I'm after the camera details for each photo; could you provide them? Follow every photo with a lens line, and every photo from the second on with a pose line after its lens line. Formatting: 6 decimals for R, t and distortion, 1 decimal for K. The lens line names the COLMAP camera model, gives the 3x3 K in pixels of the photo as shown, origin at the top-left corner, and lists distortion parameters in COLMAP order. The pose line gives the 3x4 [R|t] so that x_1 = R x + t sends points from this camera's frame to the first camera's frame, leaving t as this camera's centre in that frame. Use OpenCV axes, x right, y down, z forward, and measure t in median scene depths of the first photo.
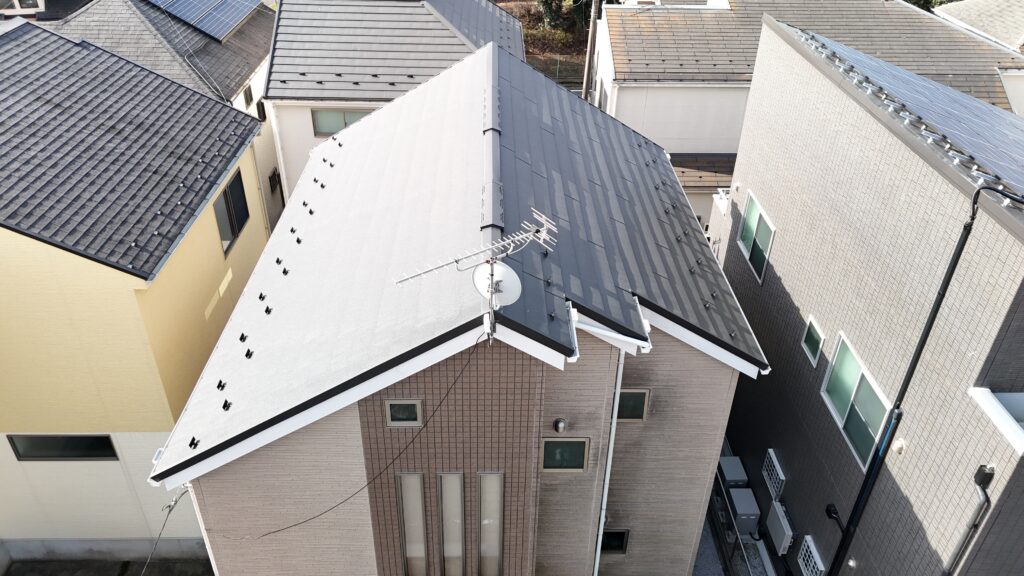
lens RADIAL K [[759.3, 0, 509.5], [0, 759.3, 284.9], [0, 0, 1]] dist [0.073692, -0.011821]
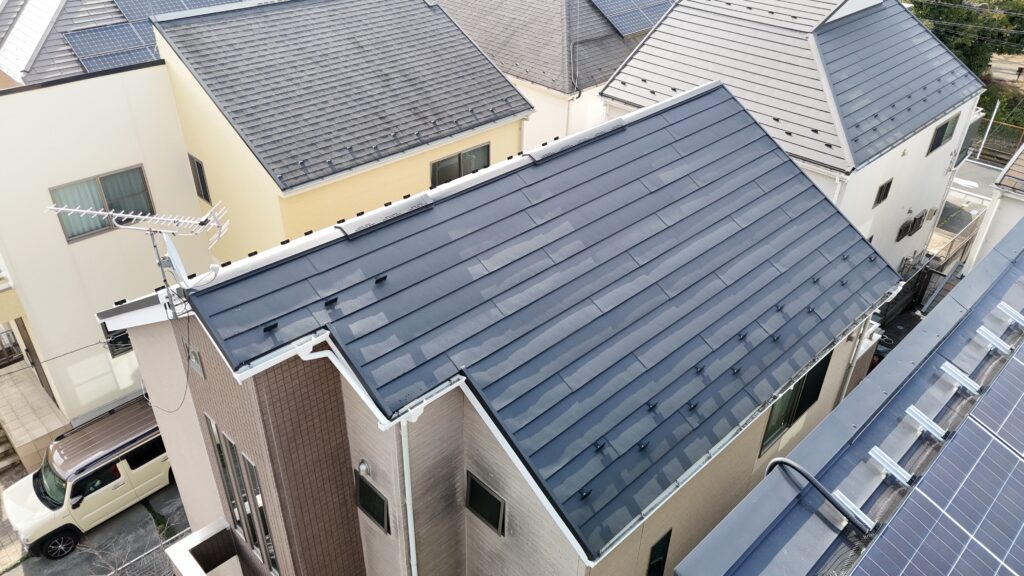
lens RADIAL K [[759.3, 0, 512.6], [0, 759.3, 293.8], [0, 0, 1]] dist [0.073692, -0.011821]
pose [[0.694388, 0.398553, -0.599150, 0.477092], [-0.401983, 0.905429, 0.136409, -0.144954], [0.596854, 0.146127, 0.788931, 0.259419]]
